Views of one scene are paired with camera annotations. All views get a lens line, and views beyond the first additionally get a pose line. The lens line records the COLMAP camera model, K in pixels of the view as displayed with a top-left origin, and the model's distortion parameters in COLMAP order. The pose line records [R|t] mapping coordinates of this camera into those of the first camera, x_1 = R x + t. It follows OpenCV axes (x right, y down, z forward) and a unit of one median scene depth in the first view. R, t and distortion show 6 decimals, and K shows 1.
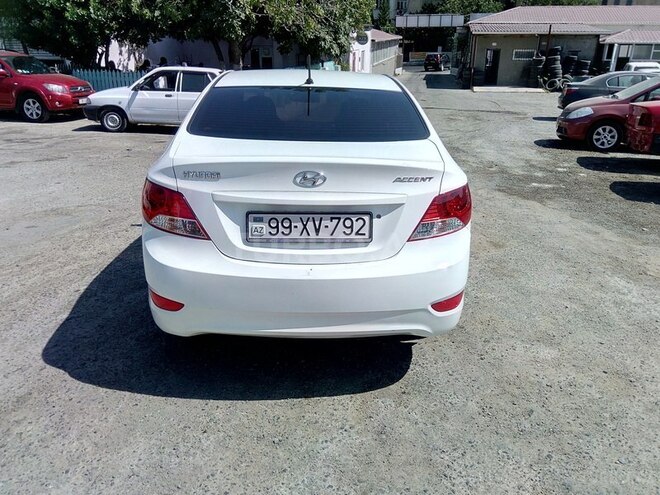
lens RADIAL K [[508.8, 0, 332.5], [0, 508.8, 250.2], [0, 0, 1]] dist [0.045969, -0.055317]
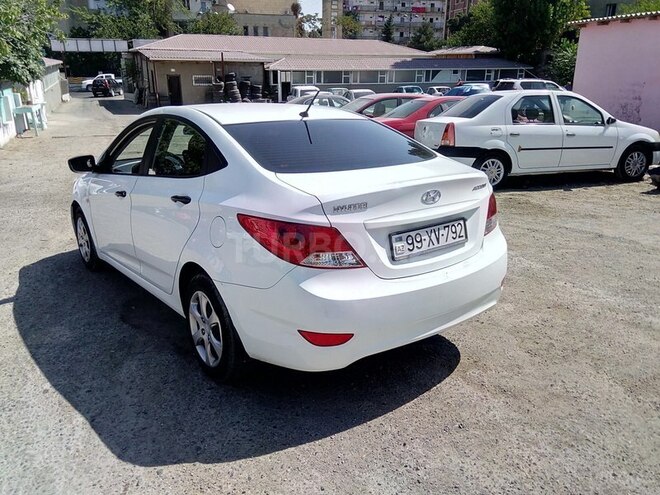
lens RADIAL K [[508.8, 0, 330.0], [0, 508.8, 249.9], [0, 0, 1]] dist [0.045969, -0.055317]
pose [[0.820611, -0.188792, 0.539402, -0.767833], [0.211964, 0.977083, 0.019513, -0.080650], [-0.530724, 0.098322, 0.841822, 0.134704]]
